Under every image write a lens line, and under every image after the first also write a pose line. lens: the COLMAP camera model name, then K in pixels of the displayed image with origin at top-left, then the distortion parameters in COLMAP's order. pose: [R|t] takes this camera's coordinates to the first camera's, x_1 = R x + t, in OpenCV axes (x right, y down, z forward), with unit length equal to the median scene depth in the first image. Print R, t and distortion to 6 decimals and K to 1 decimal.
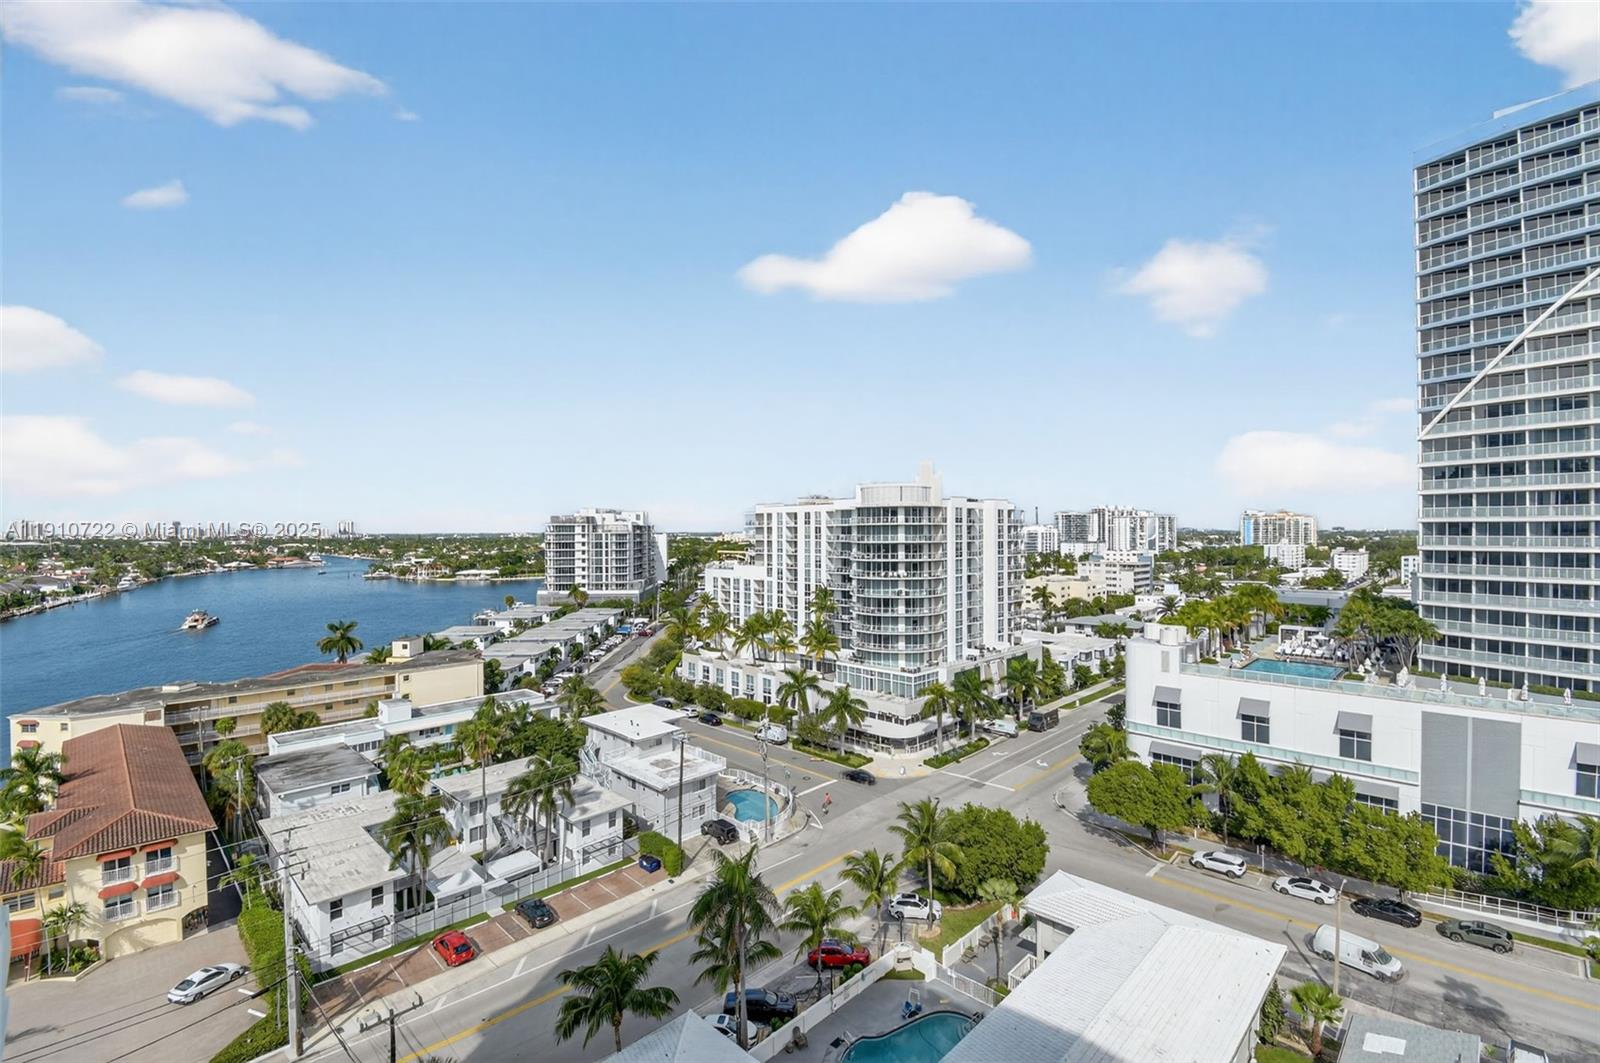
lens RADIAL K [[702.8, 0, 800.0], [0, 702.8, 531.5], [0, 0, 1]] dist [0.012697, -0.023557]
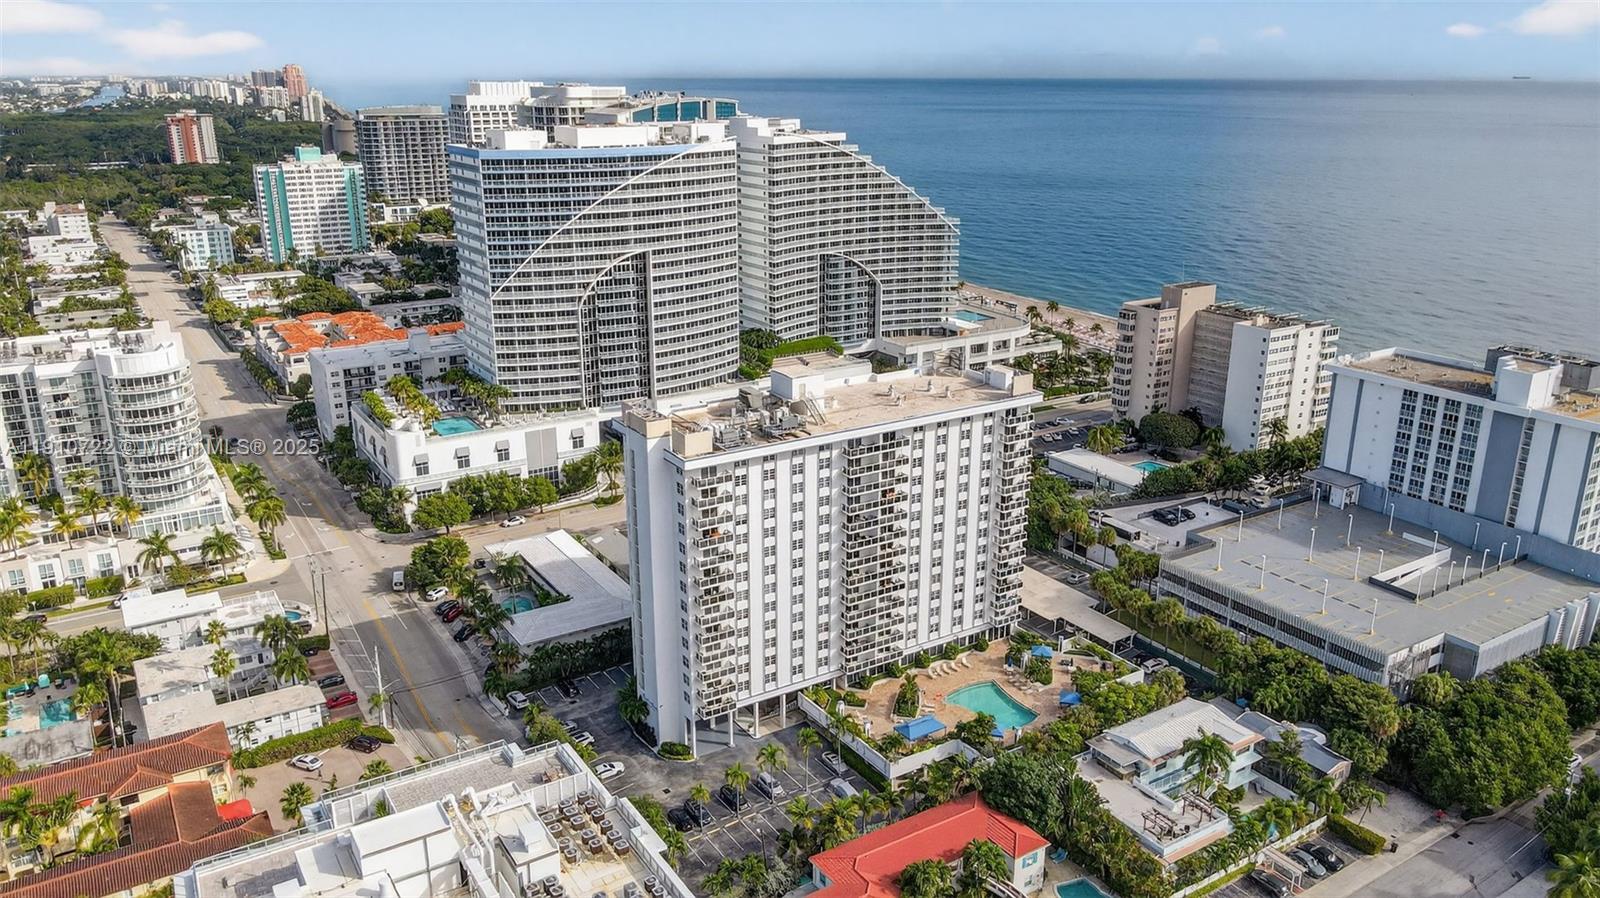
lens RADIAL K [[1170.7, 0, 800.0], [0, 1170.7, 449.0], [0, 0, 1]] dist [0.010712, 0.011859]
pose [[0.220023, -0.295904, 0.929532, -1.429432], [-0.000915, 0.952820, 0.303534, -0.490961], [-0.975494, -0.067635, 0.209372, -0.394811]]
